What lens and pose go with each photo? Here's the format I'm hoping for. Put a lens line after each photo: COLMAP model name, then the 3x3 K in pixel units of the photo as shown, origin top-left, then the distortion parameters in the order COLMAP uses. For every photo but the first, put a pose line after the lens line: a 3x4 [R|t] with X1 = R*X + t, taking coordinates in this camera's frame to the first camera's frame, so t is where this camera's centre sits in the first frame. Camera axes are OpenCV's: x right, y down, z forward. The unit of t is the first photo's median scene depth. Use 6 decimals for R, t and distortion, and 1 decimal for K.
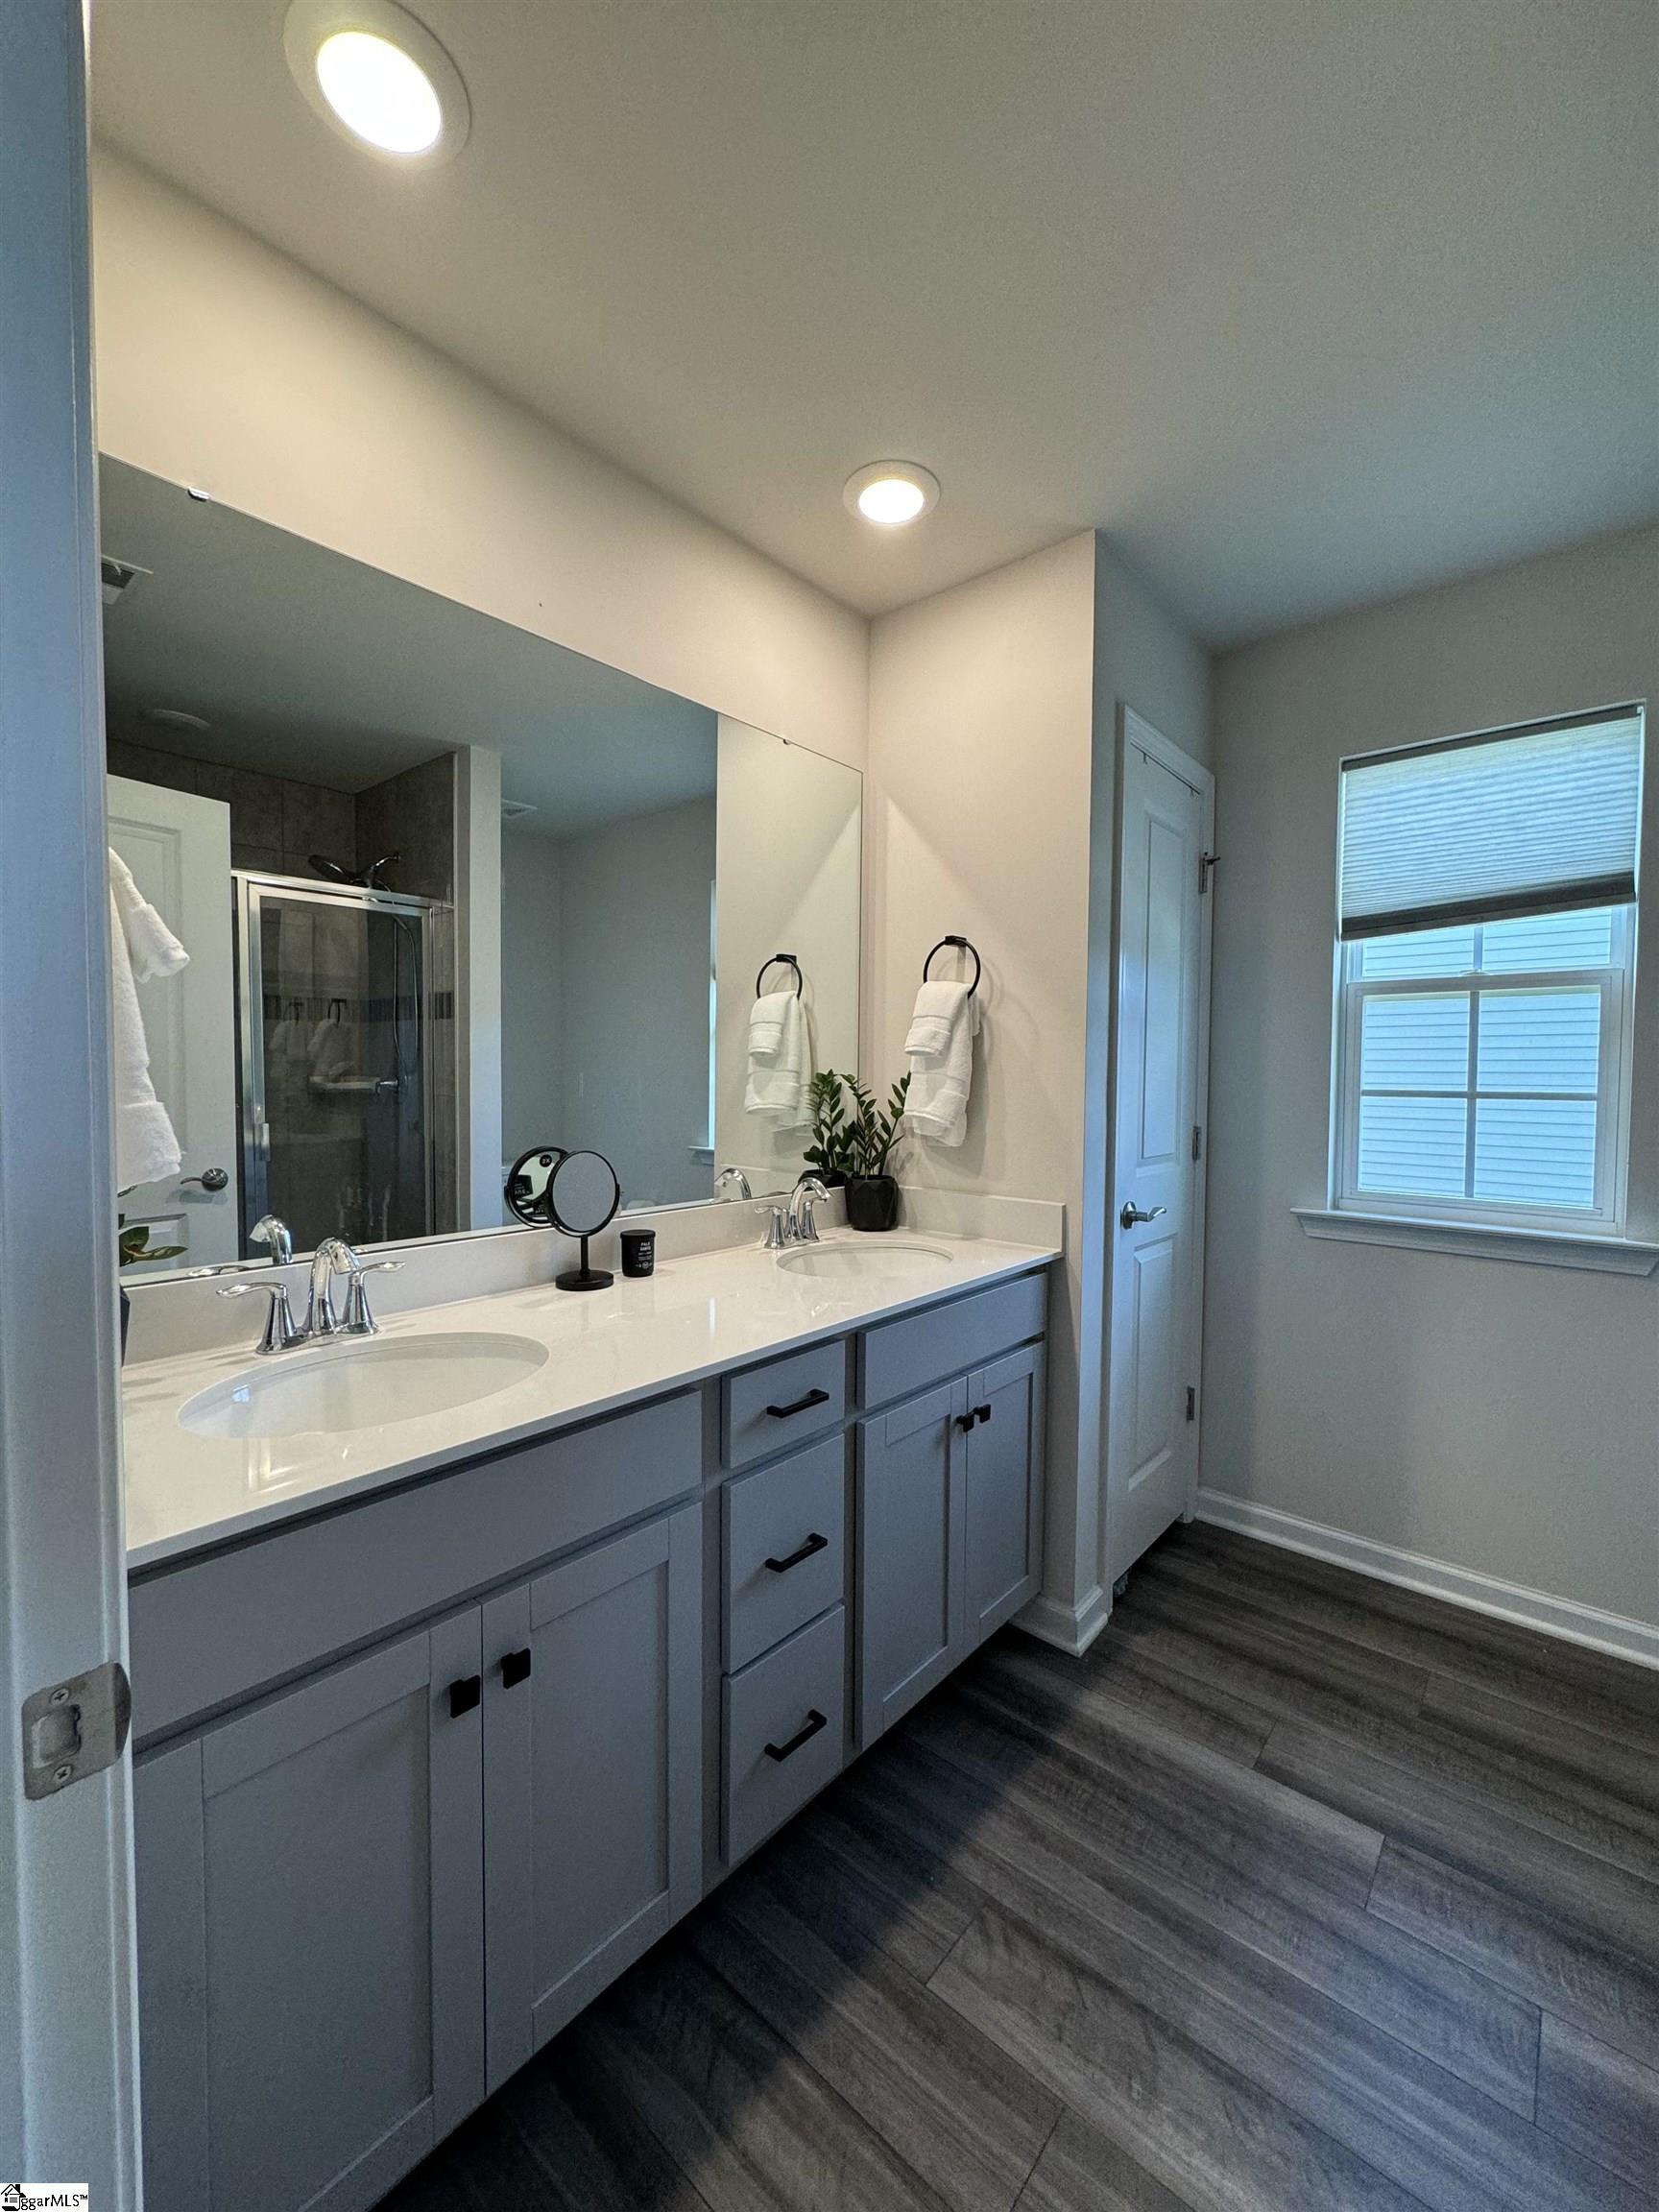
lens RADIAL K [[879.2, 0, 822.3], [0, 879.2, 1097.7], [0, 0, 1]] dist [-0.004223, 0.001436]
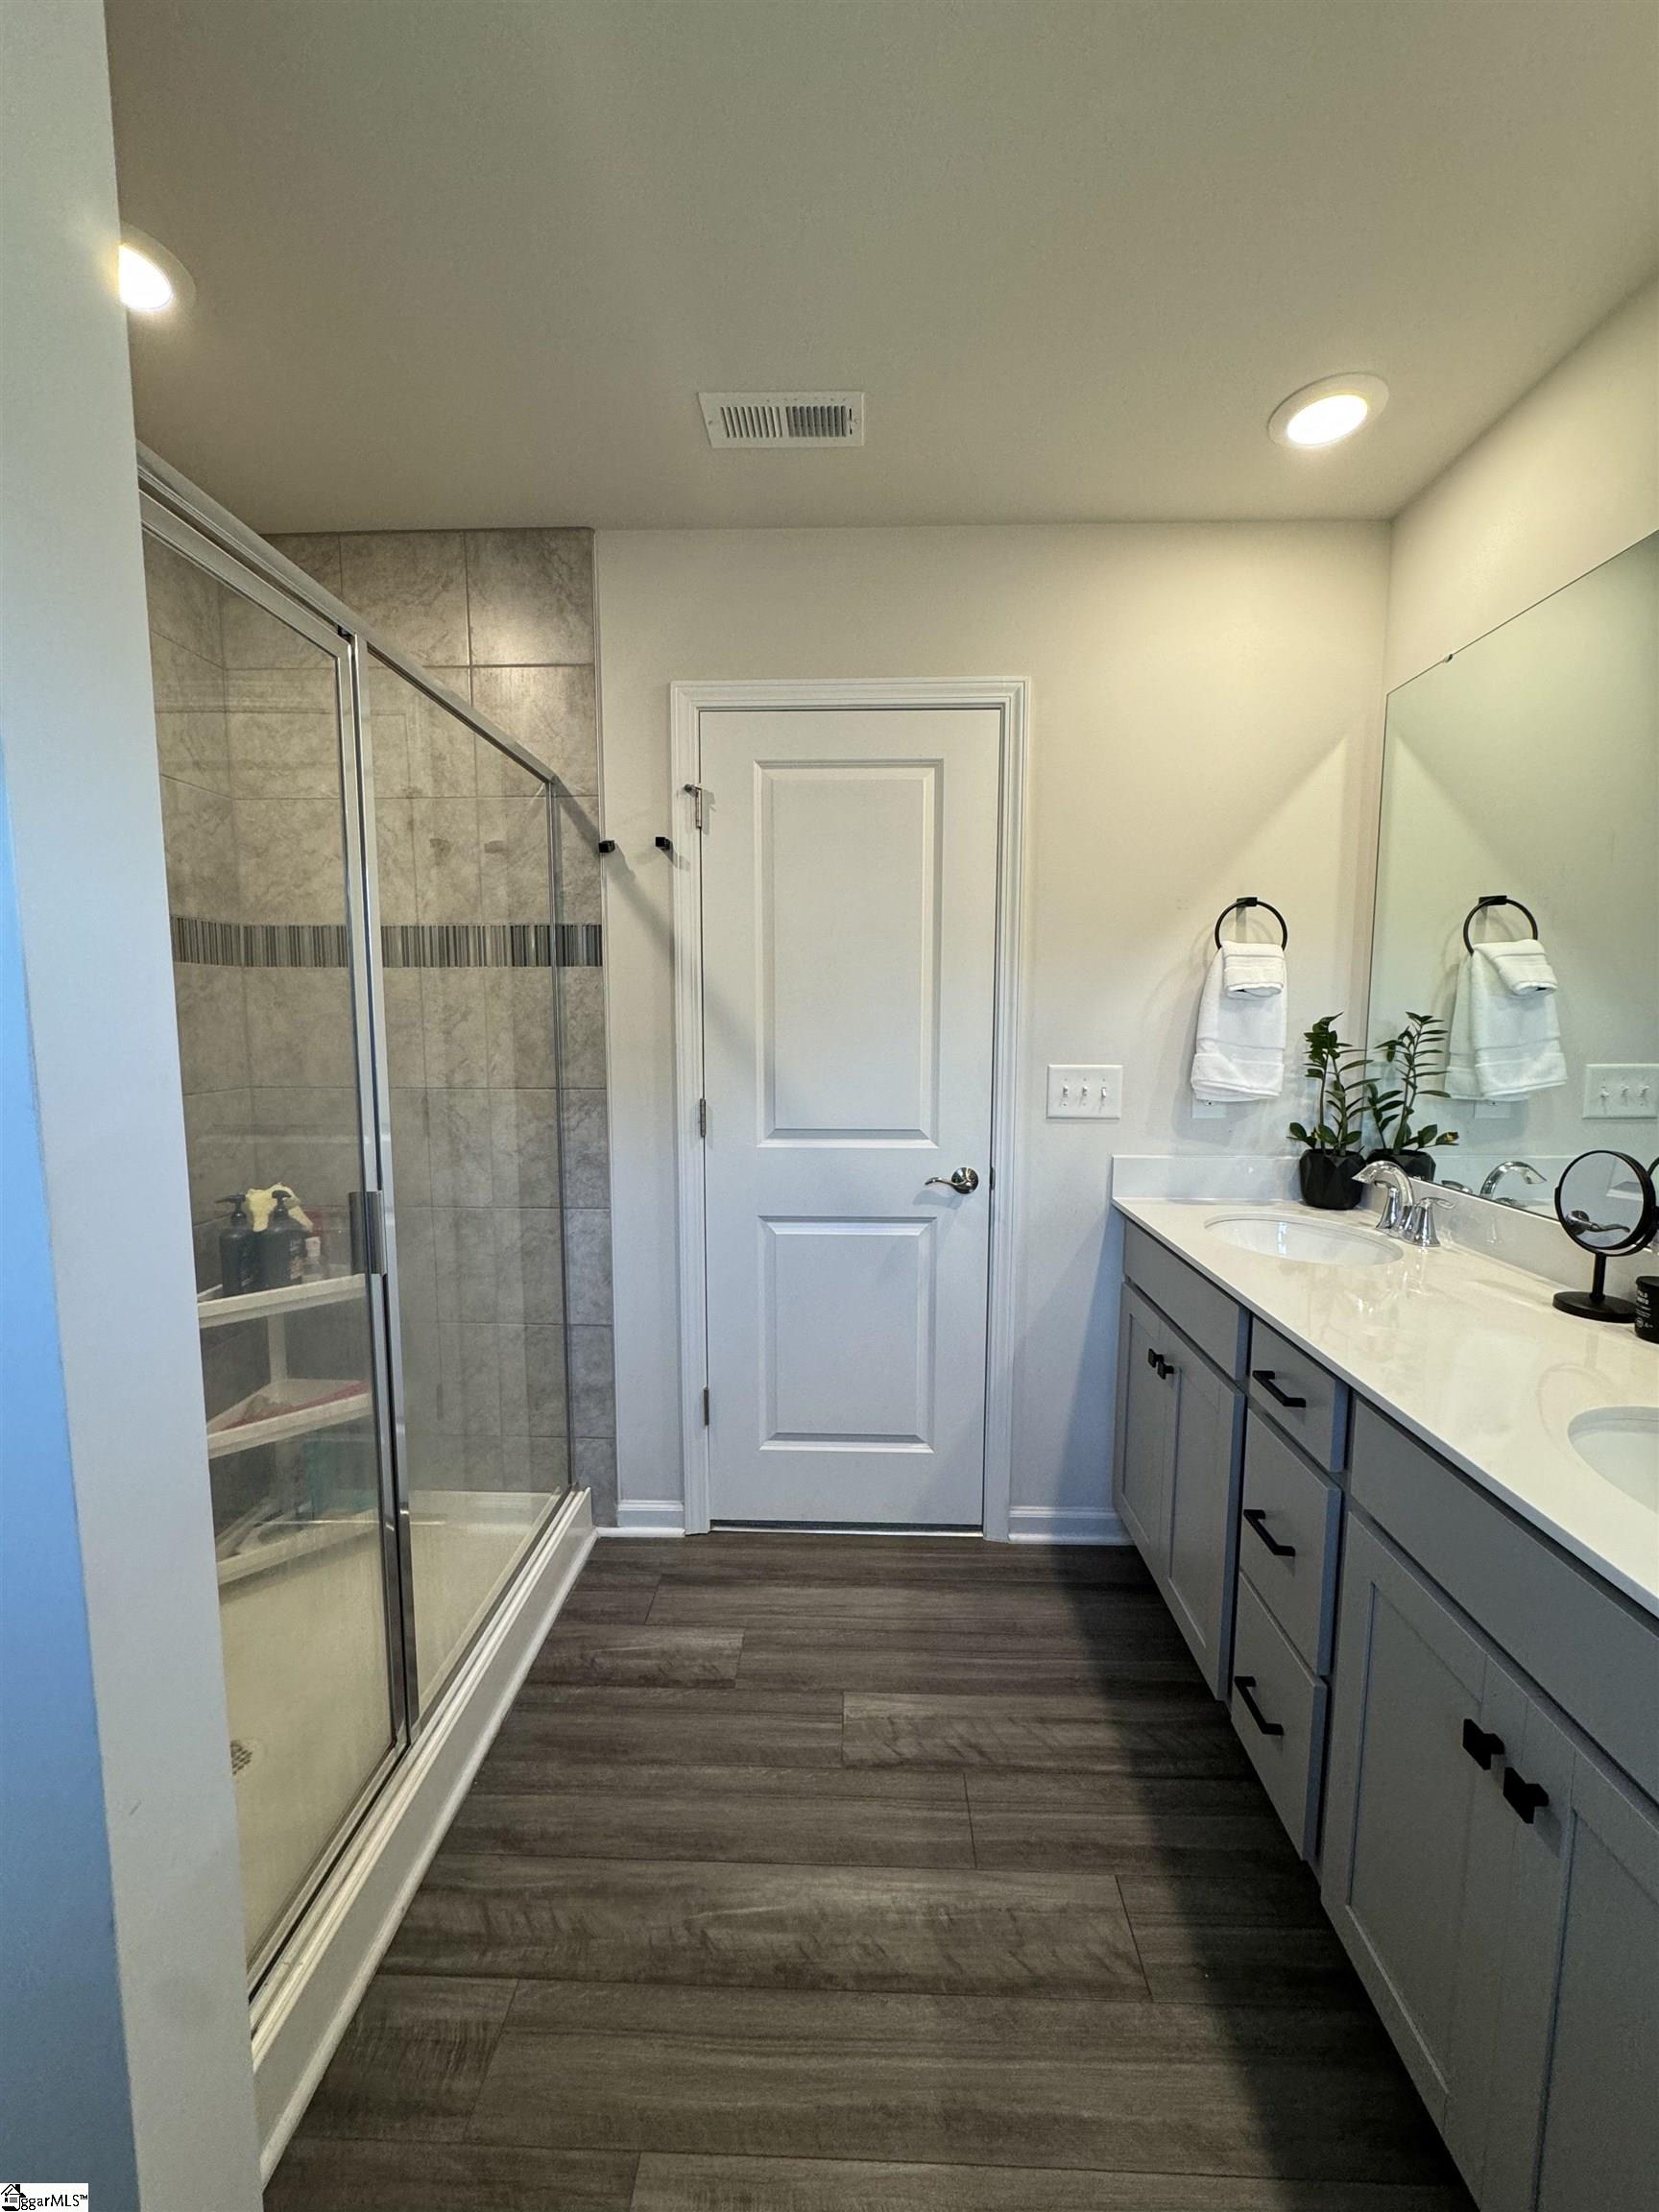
lens RADIAL K [[879.2, 0, 840.2], [0, 879.2, 1104.1], [0, 0, 1]] dist [-0.004223, 0.001436]
pose [[-0.763630, 0.061684, -0.642701, 1.082957], [-0.030439, 0.990880, 0.131267, -0.091230], [0.644936, 0.119803, -0.754788, 1.567893]]
